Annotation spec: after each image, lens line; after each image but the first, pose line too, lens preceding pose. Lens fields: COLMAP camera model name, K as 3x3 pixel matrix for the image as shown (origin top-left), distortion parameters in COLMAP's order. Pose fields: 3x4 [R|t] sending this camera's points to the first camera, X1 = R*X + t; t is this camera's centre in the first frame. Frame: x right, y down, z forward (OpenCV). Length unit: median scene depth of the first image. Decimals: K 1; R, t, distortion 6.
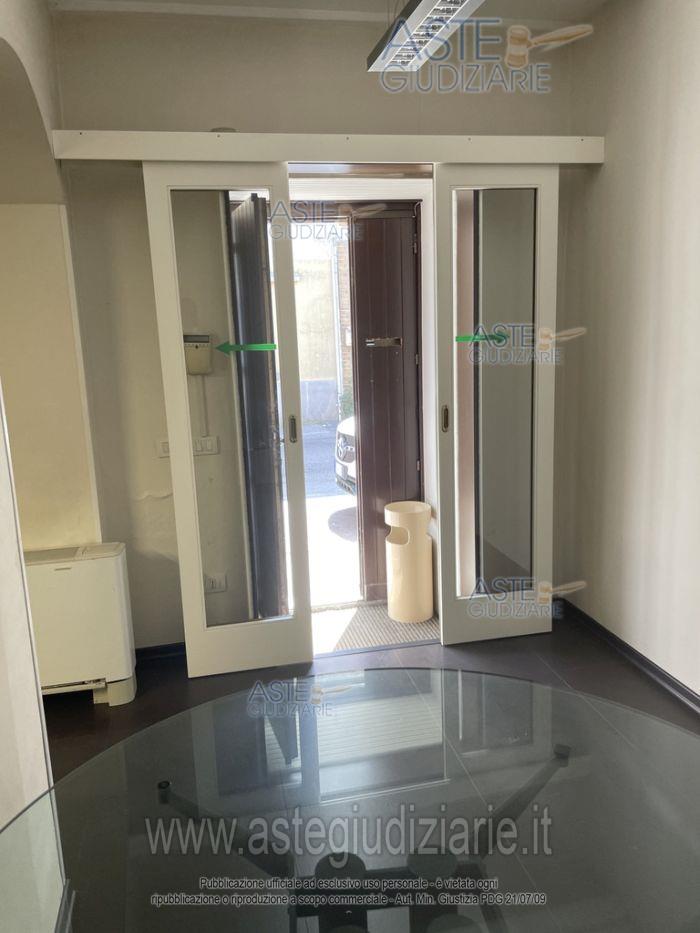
lens RADIAL K [[722.4, 0, 350.0], [0, 722.4, 466.5], [0, 0, 1]] dist [-0.005731, -0.008248]
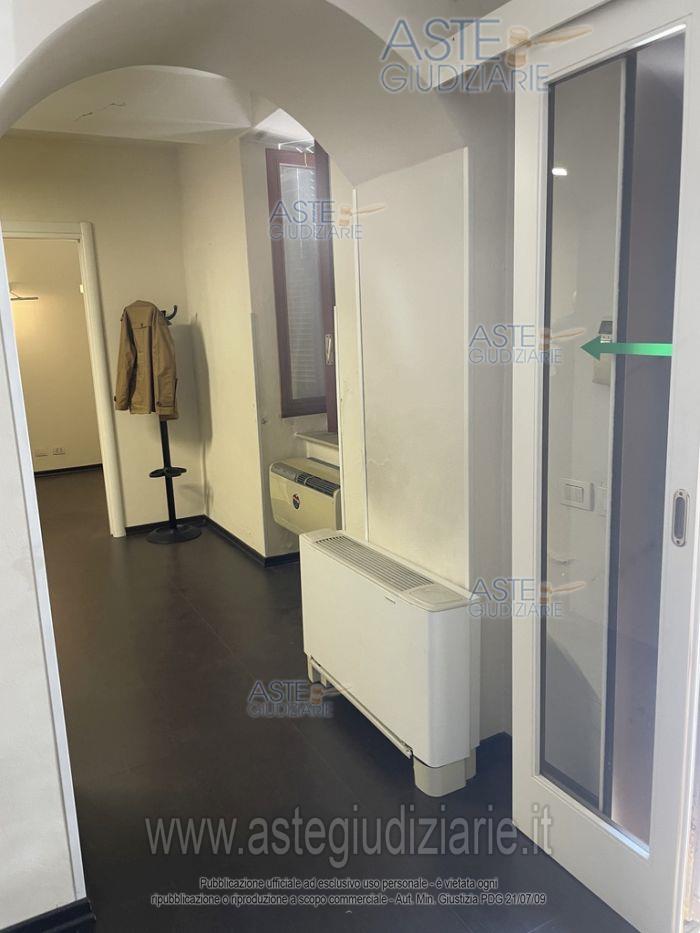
lens RADIAL K [[722.4, 0, 350.0], [0, 722.4, 466.5], [0, 0, 1]] dist [-0.005731, -0.008248]
pose [[0.246836, 0.210856, -0.945839, 0.336624], [-0.159892, 0.971525, 0.174855, -0.142046], [0.955775, 0.108071, 0.273521, 0.671602]]
